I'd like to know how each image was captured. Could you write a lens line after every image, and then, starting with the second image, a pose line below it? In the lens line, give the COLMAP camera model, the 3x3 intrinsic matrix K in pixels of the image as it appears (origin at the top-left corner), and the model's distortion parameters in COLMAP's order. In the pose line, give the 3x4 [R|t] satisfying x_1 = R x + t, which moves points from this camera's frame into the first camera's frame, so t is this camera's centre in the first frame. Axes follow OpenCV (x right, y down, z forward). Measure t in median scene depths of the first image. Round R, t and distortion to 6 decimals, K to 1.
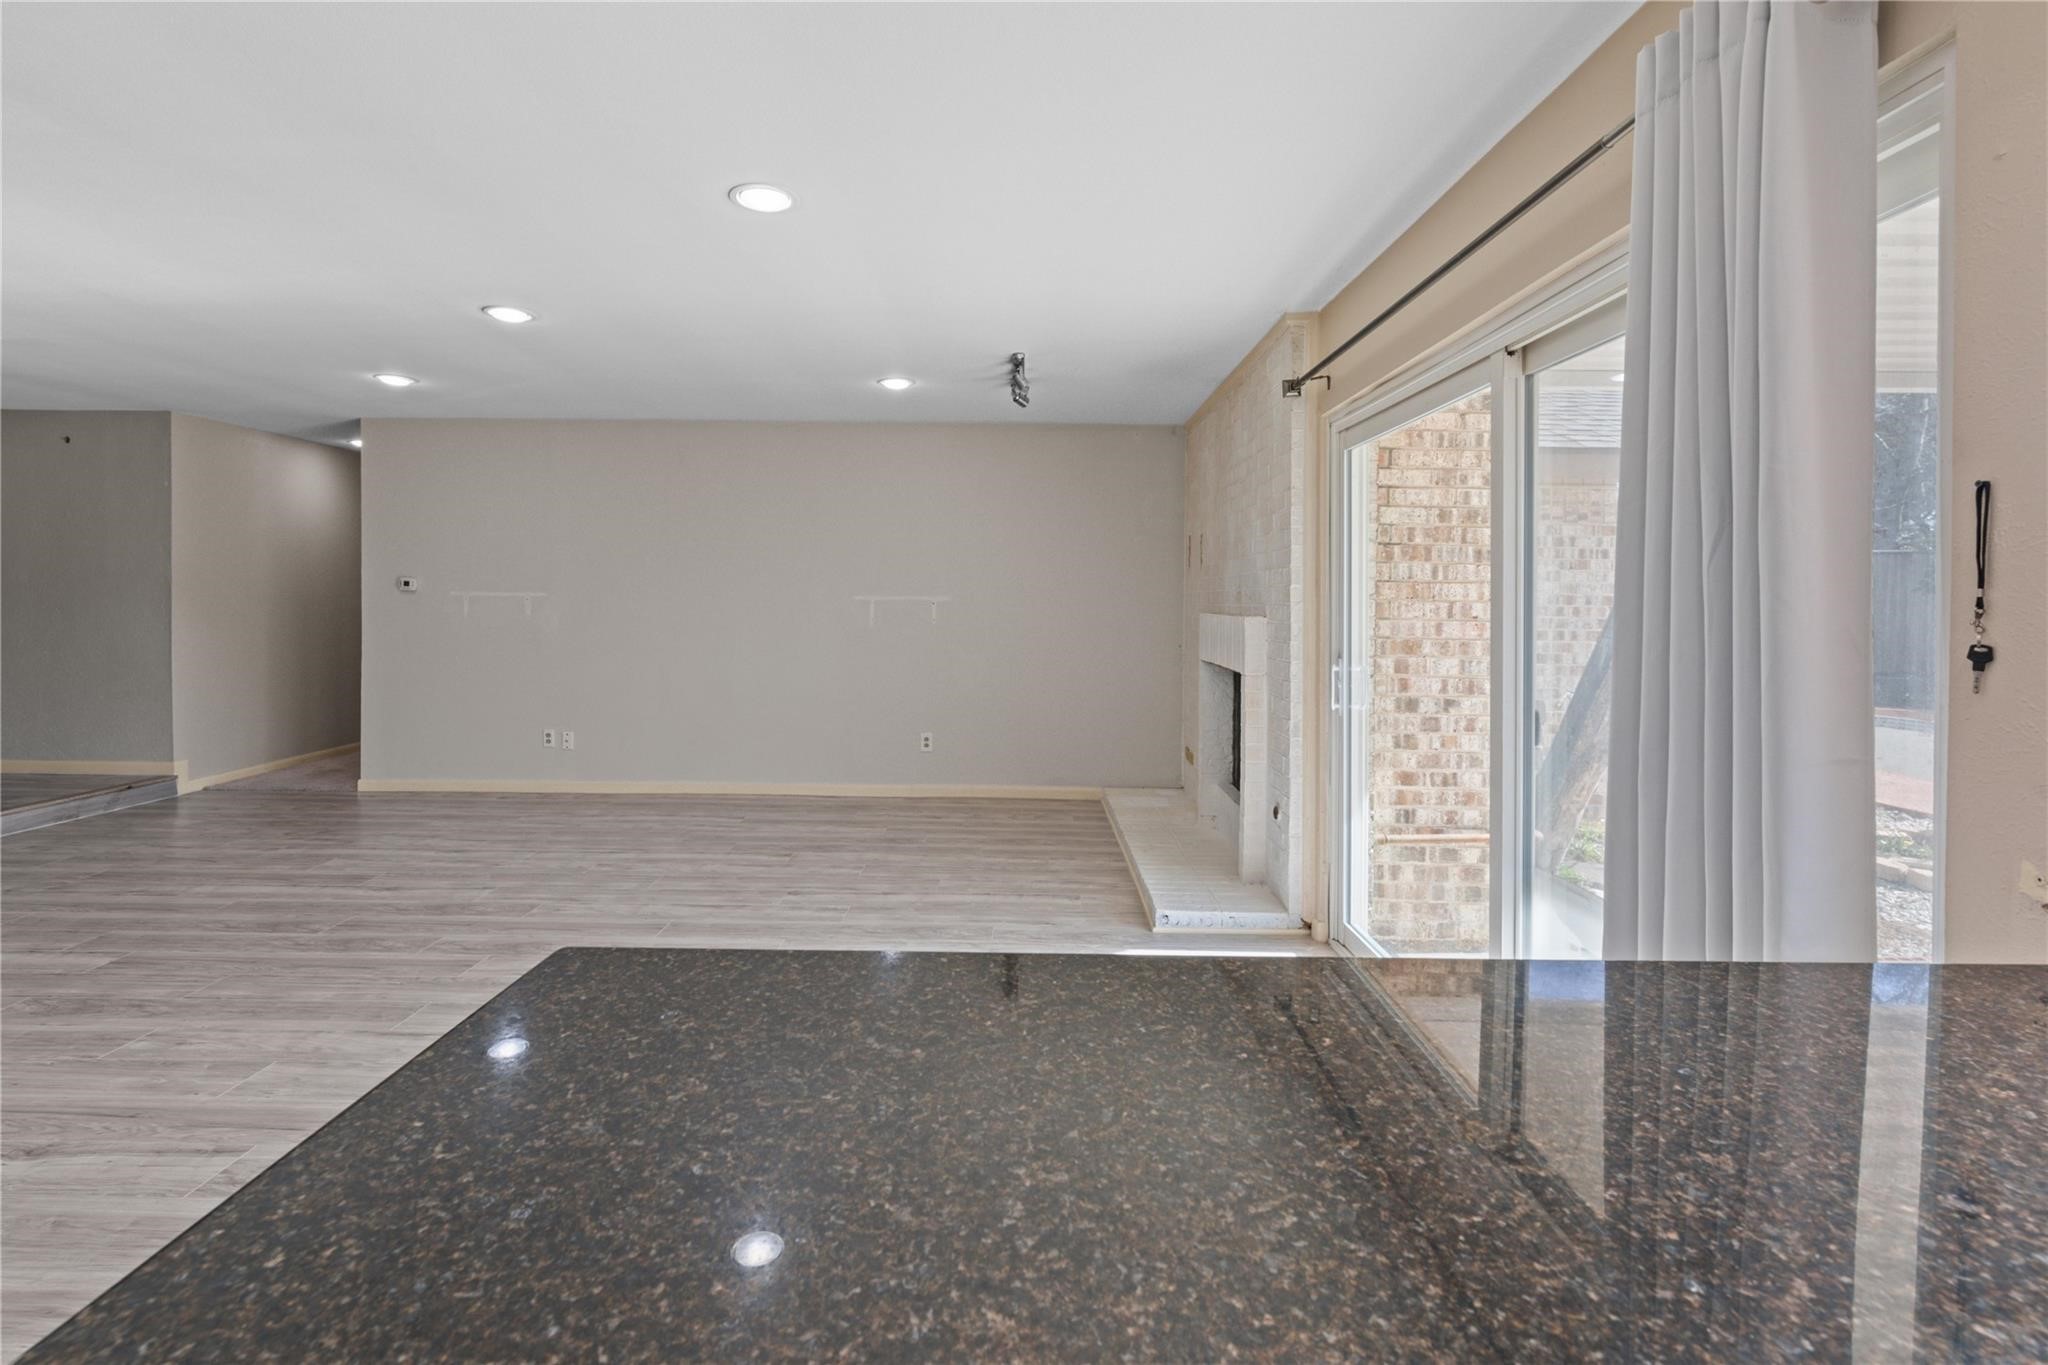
lens RADIAL K [[893.9, 0, 1020.4], [0, 893.9, 673.4], [0, 0, 1]] dist [0.000417, -0.000042]
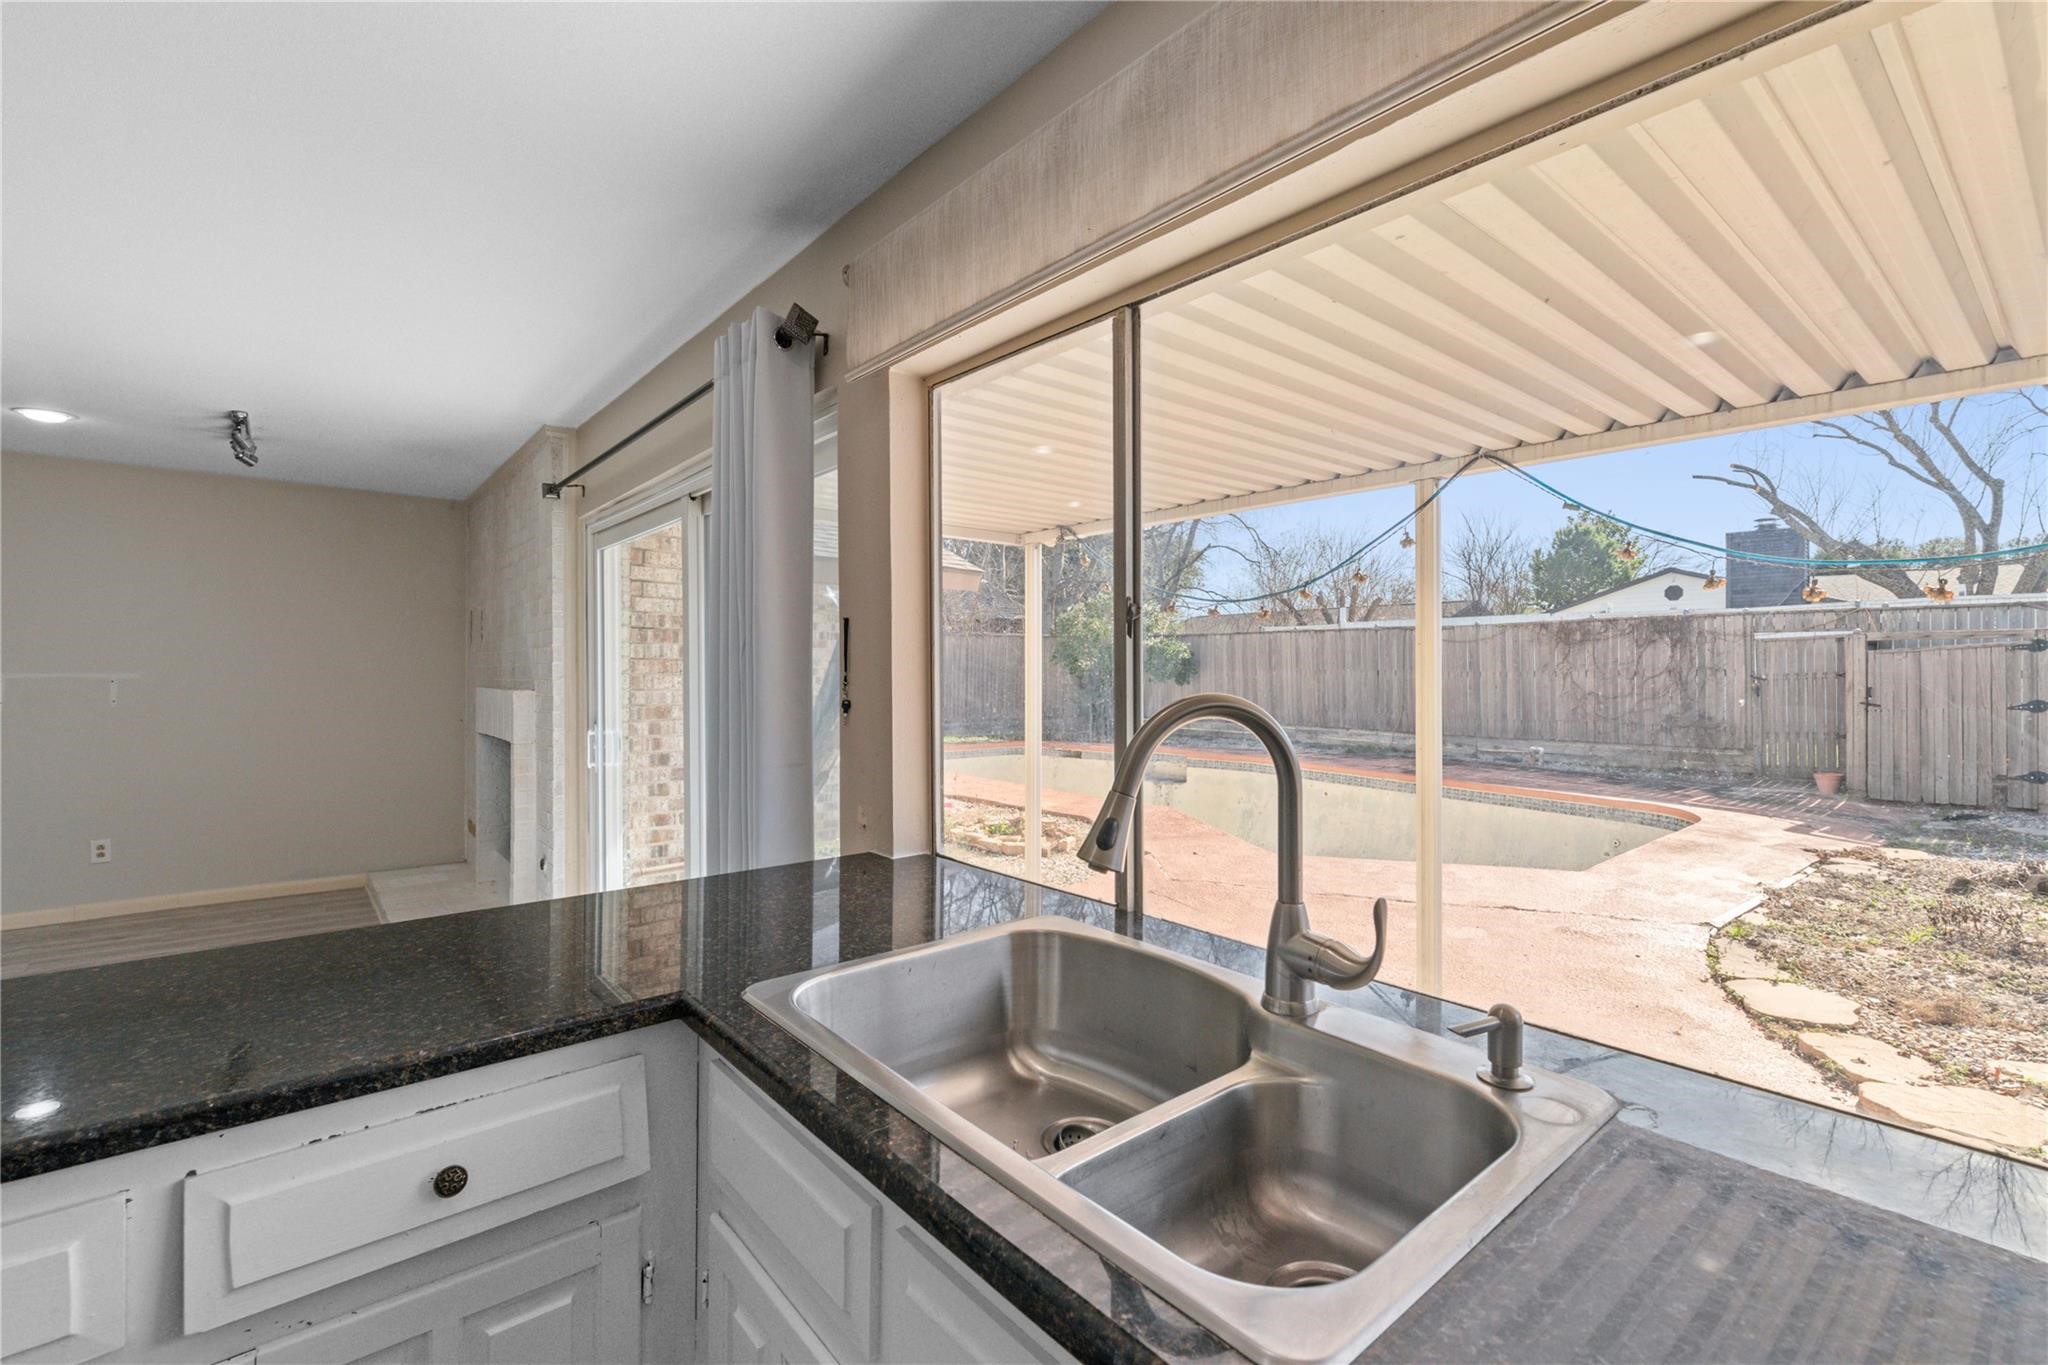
lens RADIAL K [[893.9, 0, 1024.6], [0, 893.9, 676.7], [0, 0, 1]] dist [0.000417, -0.000042]
pose [[0.770441, -0.013291, 0.637372, 0.037995], [0.059654, 0.996899, -0.051320, 0.013859], [-0.634714, 0.077560, 0.768845, -0.255292]]
